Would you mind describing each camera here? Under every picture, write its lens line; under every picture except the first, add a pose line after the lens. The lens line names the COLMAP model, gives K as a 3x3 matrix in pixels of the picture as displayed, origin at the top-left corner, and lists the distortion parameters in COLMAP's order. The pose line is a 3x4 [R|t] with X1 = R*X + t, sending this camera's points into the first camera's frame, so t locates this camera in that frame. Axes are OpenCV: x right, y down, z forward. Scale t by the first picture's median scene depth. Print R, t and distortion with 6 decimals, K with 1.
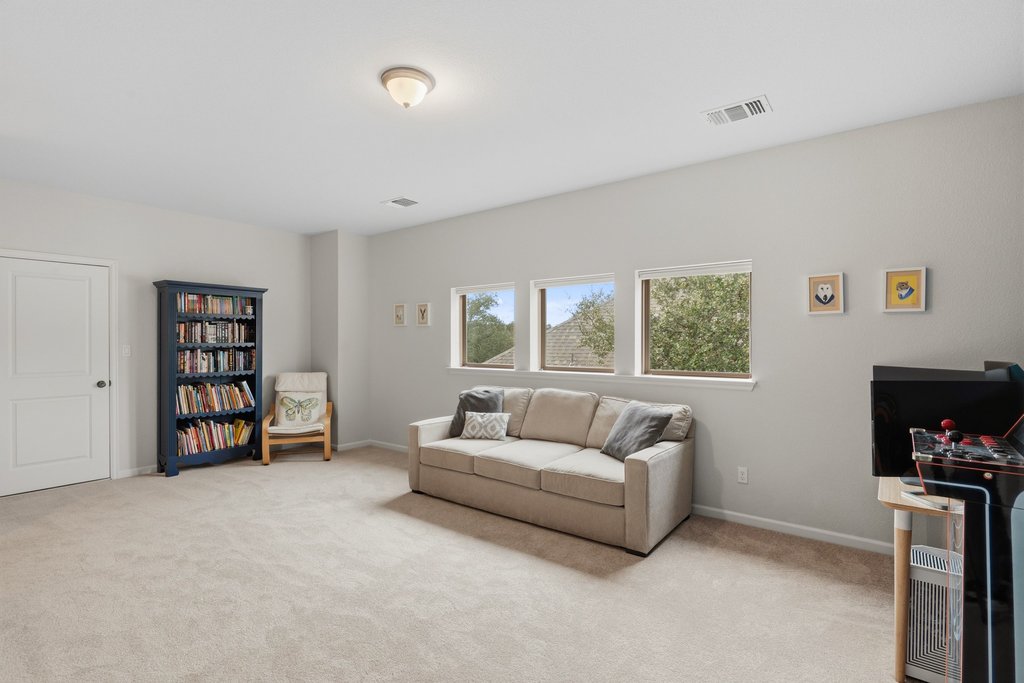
lens RADIAL K [[487.6, 0, 509.6], [0, 487.6, 341.4], [0, 0, 1]] dist [-0.000278, -0.000620]
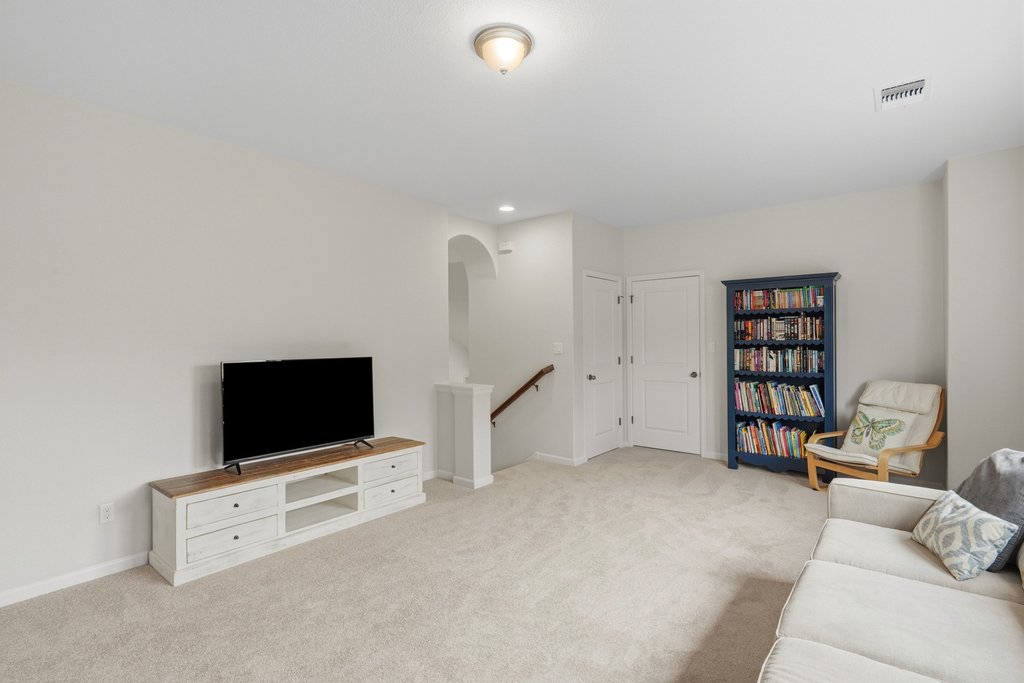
lens RADIAL K [[487.6, 0, 509.6], [0, 487.6, 340.6], [0, 0, 1]] dist [-0.000278, -0.000620]
pose [[-0.031186, 0.000758, -0.999513, 0.337432], [0.009369, 0.999956, 0.000466, -0.000650], [0.999470, -0.009350, -0.031192, 0.527878]]
